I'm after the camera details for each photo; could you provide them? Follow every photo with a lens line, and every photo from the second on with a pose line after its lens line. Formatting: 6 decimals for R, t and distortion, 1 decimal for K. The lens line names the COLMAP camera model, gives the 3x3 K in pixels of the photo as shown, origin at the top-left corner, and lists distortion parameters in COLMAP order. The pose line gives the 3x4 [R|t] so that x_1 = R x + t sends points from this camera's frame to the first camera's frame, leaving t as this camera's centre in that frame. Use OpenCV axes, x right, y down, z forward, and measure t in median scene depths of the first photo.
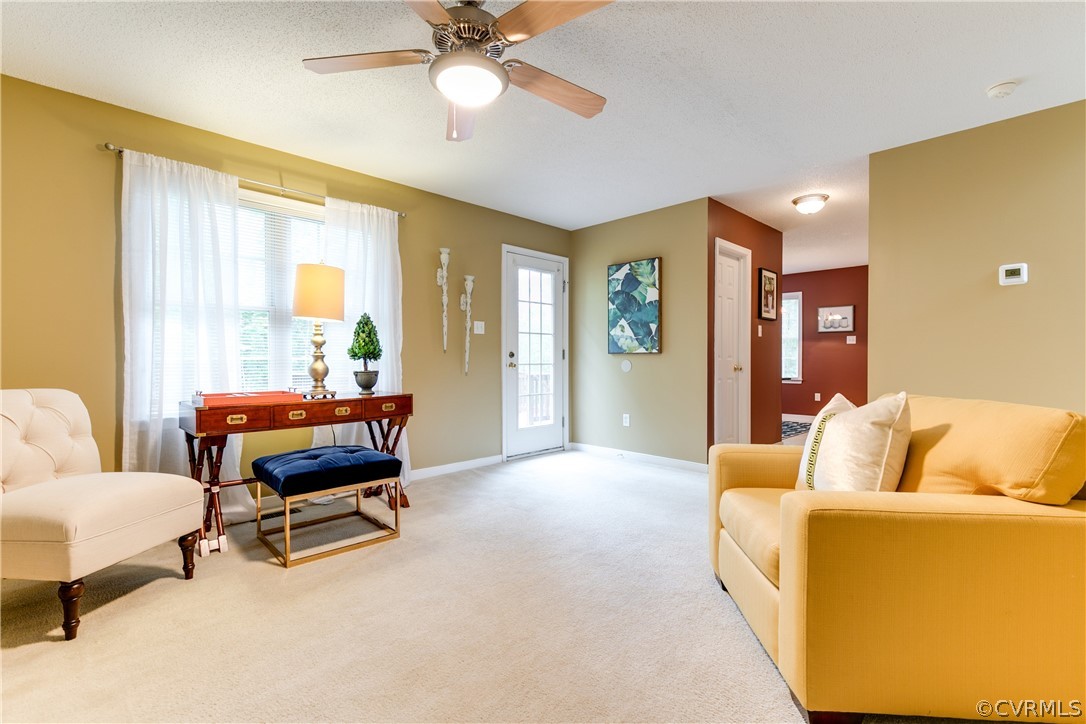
lens RADIAL K [[492.7, 0, 545.0], [0, 492.7, 357.6], [0, 0, 1]] dist [0.003285, 0.000863]
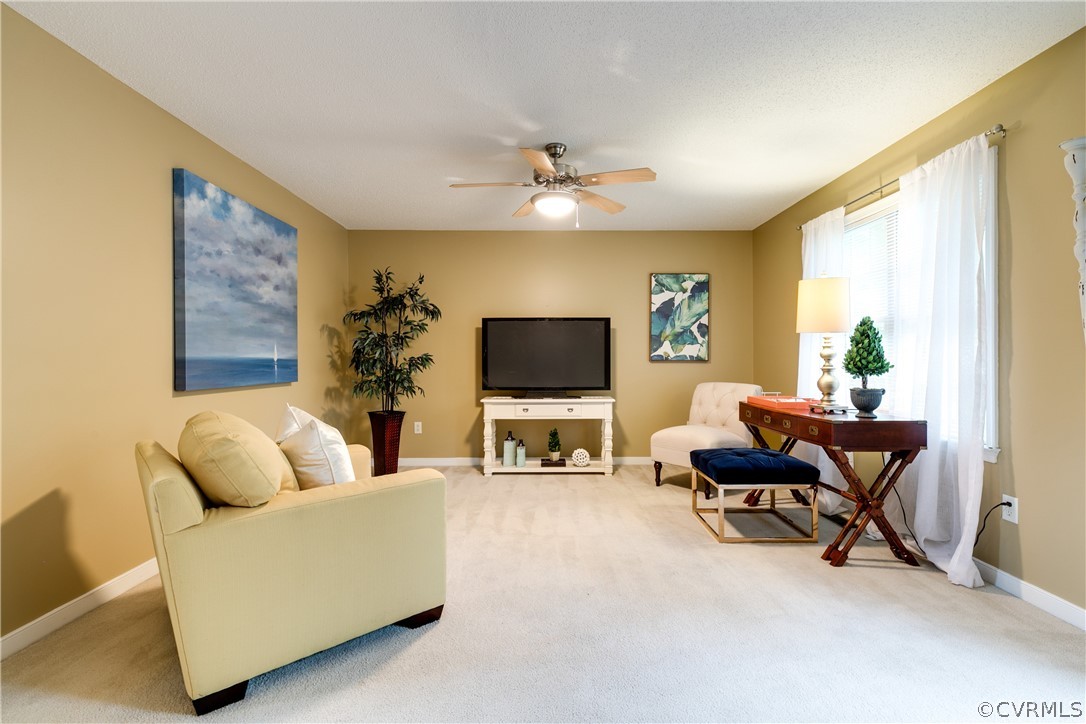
lens RADIAL K [[487.3, 0, 542.9], [0, 487.3, 351.9], [0, 0, 1]] dist [0.002226, 0.000623]
pose [[-0.702027, -0.011269, -0.712061, 0.621577], [-0.002912, 0.999912, -0.012955, -0.023167], [0.712144, -0.007021, -0.701998, 1.271323]]
